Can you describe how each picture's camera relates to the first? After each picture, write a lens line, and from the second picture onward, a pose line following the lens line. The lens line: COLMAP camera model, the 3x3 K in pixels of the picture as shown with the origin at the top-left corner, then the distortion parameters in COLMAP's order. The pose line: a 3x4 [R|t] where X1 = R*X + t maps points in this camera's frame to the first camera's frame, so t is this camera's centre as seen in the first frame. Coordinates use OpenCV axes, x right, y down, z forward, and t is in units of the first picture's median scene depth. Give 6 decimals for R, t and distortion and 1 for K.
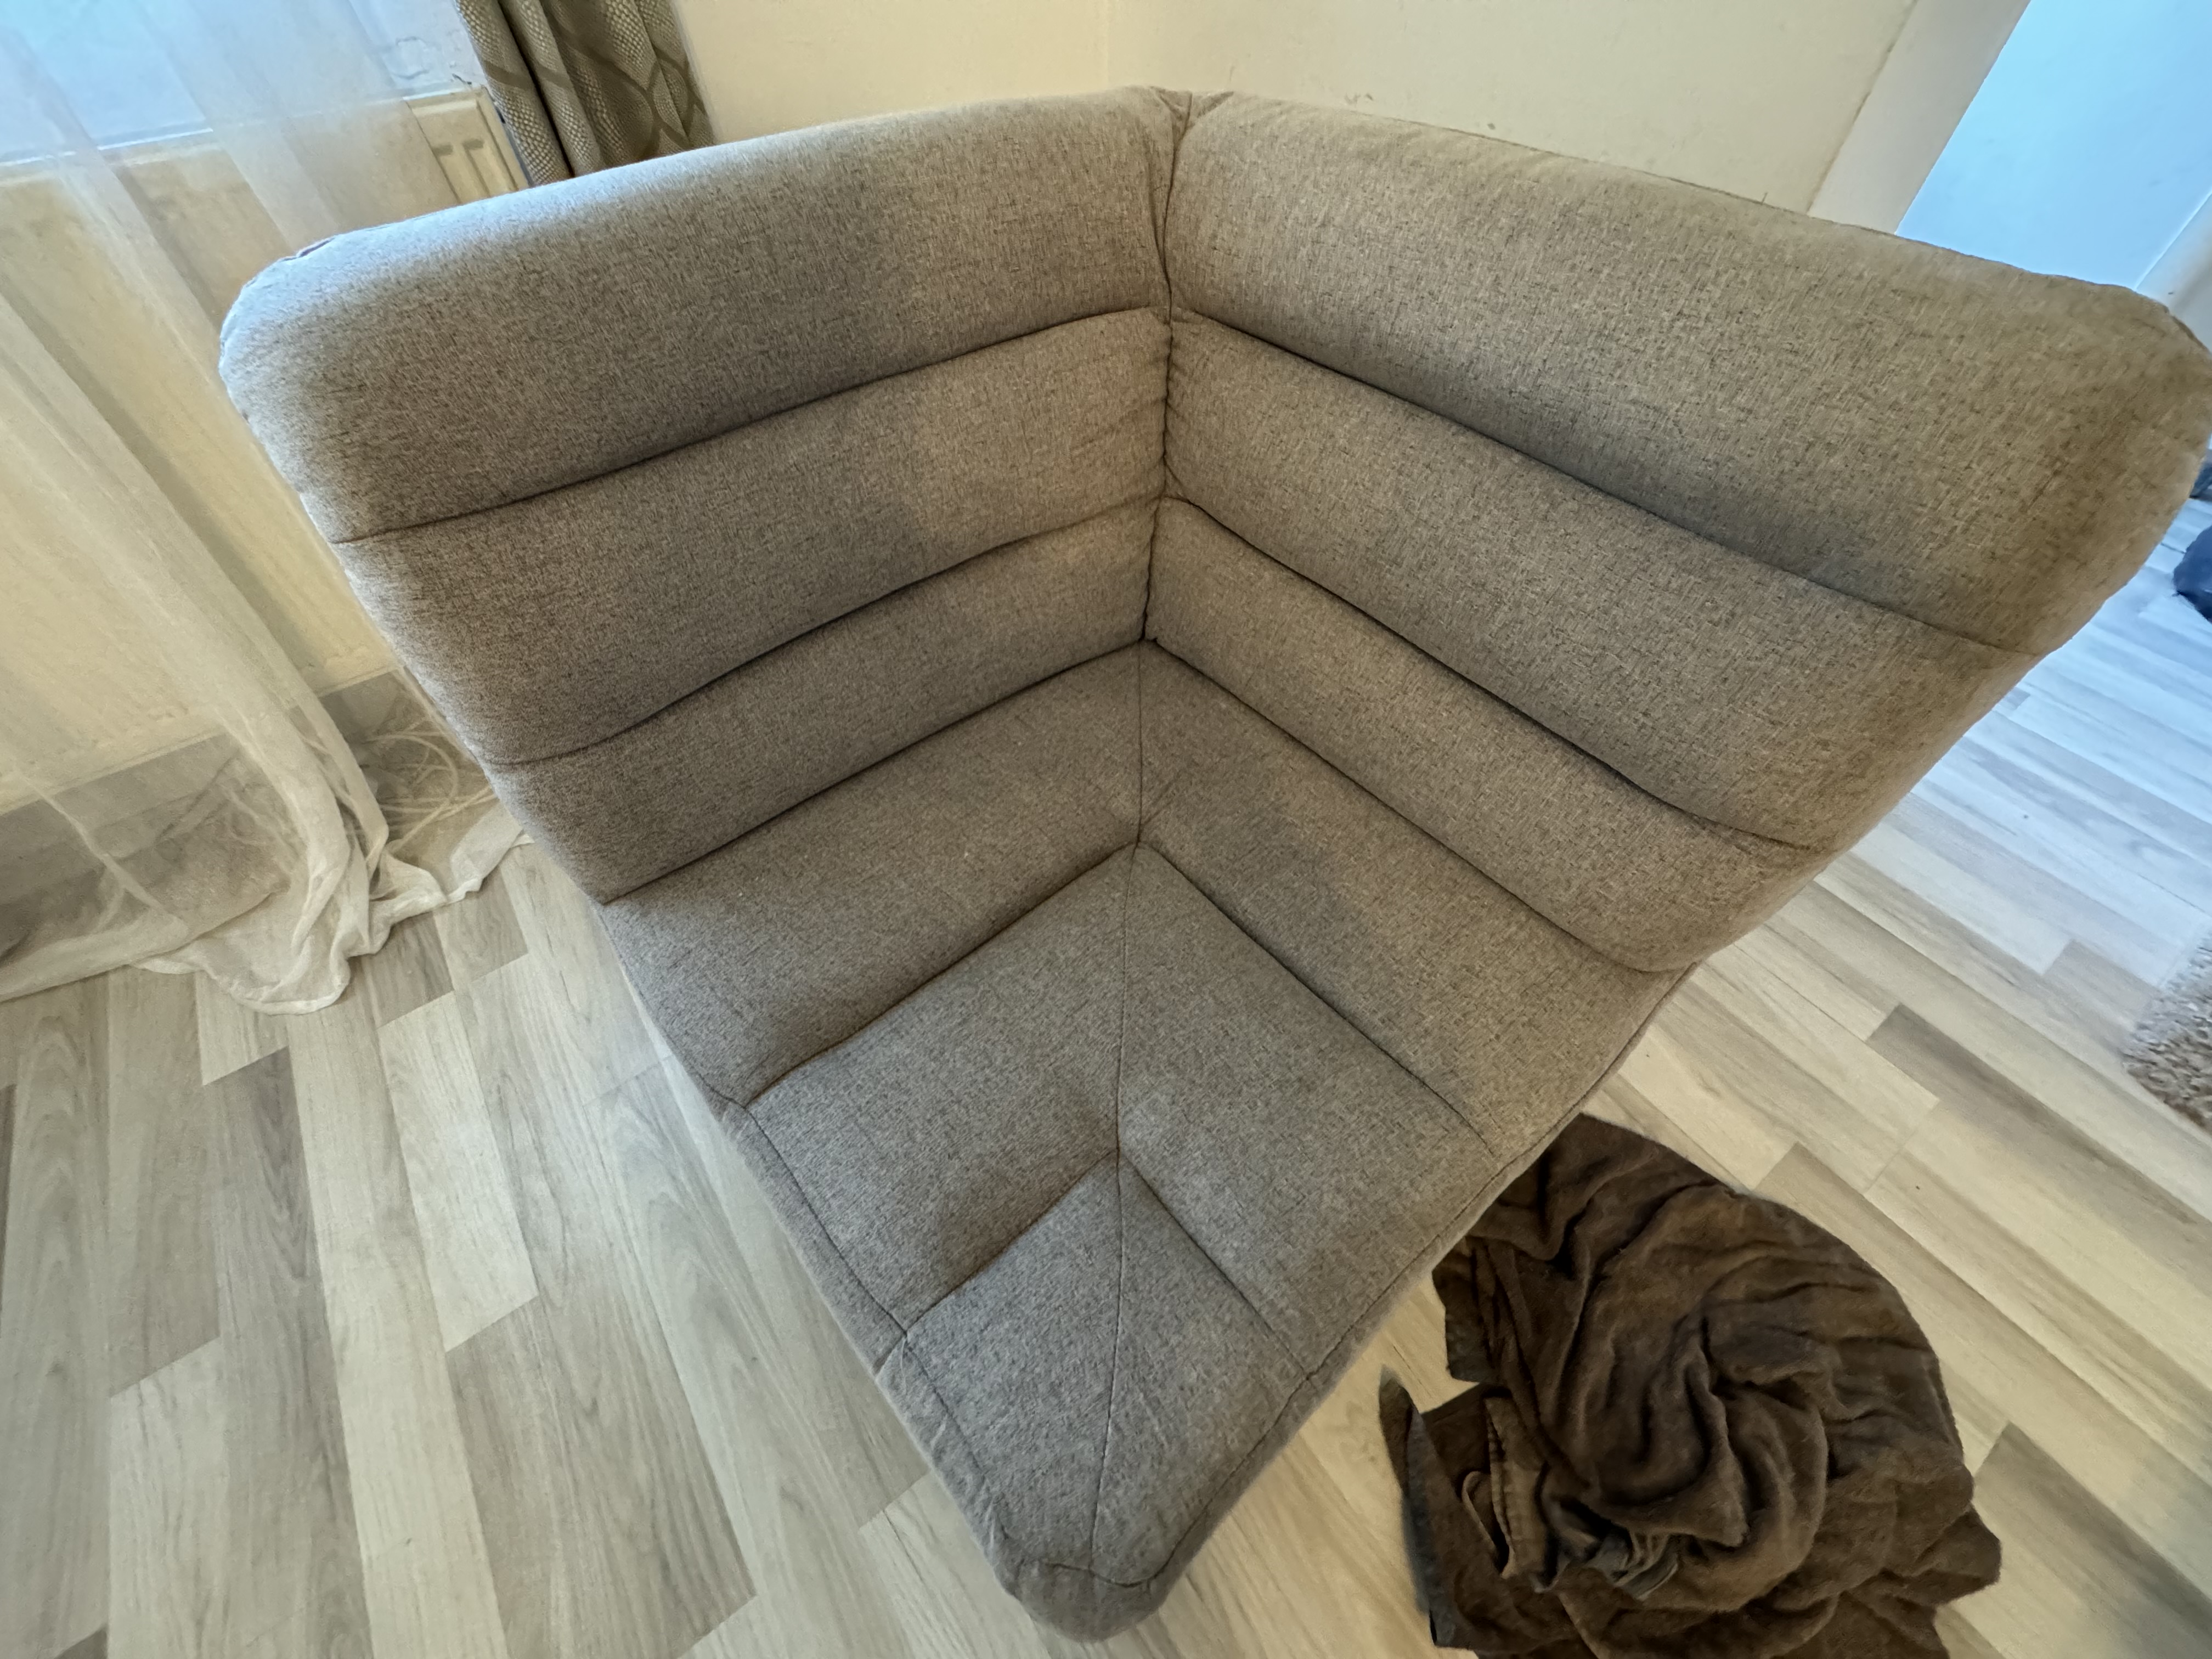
lens RADIAL K [[881.4, 0, 1106.0], [0, 881.4, 829.5], [0, 0, 1]] dist [-0.001191, -0.000198]
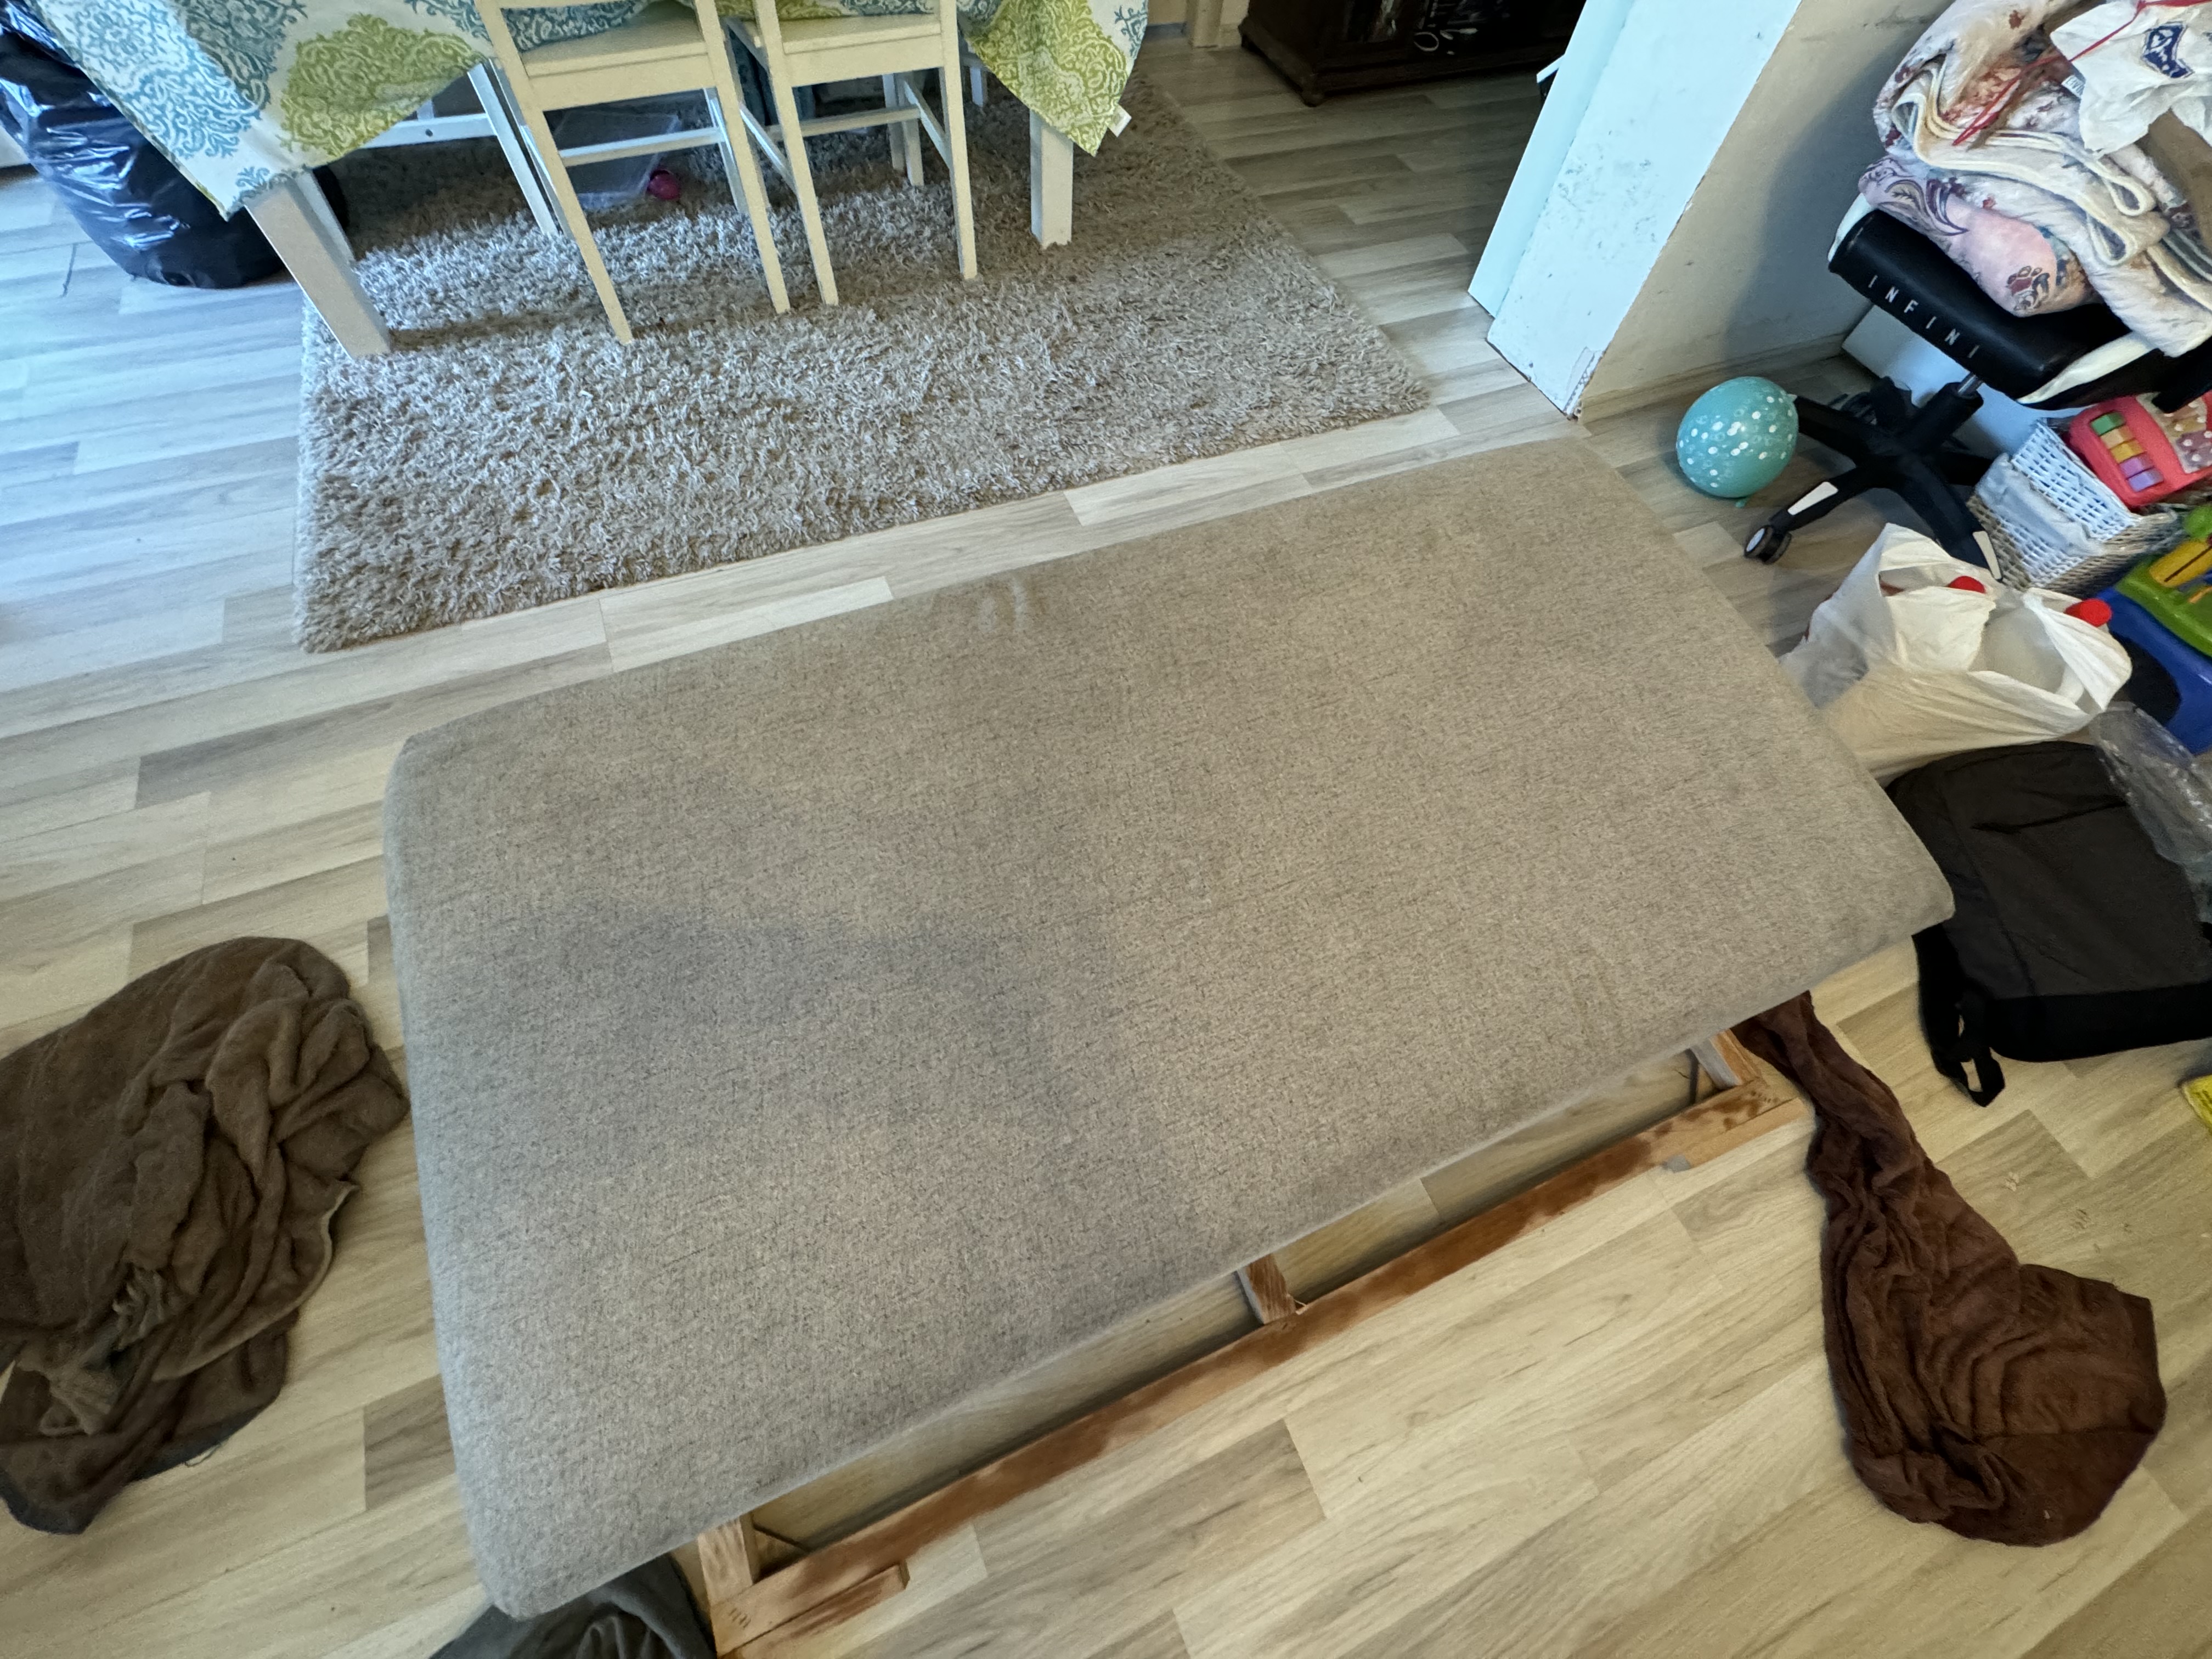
lens RADIAL K [[881.4, 0, 1106.0], [0, 881.4, 829.5], [0, 0, 1]] dist [-0.001191, -0.000198]
pose [[0.223945, -0.835490, 0.501802, 0.566226], [0.723955, 0.487313, 0.488278, 0.598909], [-0.652486, 0.253934, 0.713988, -0.566046]]
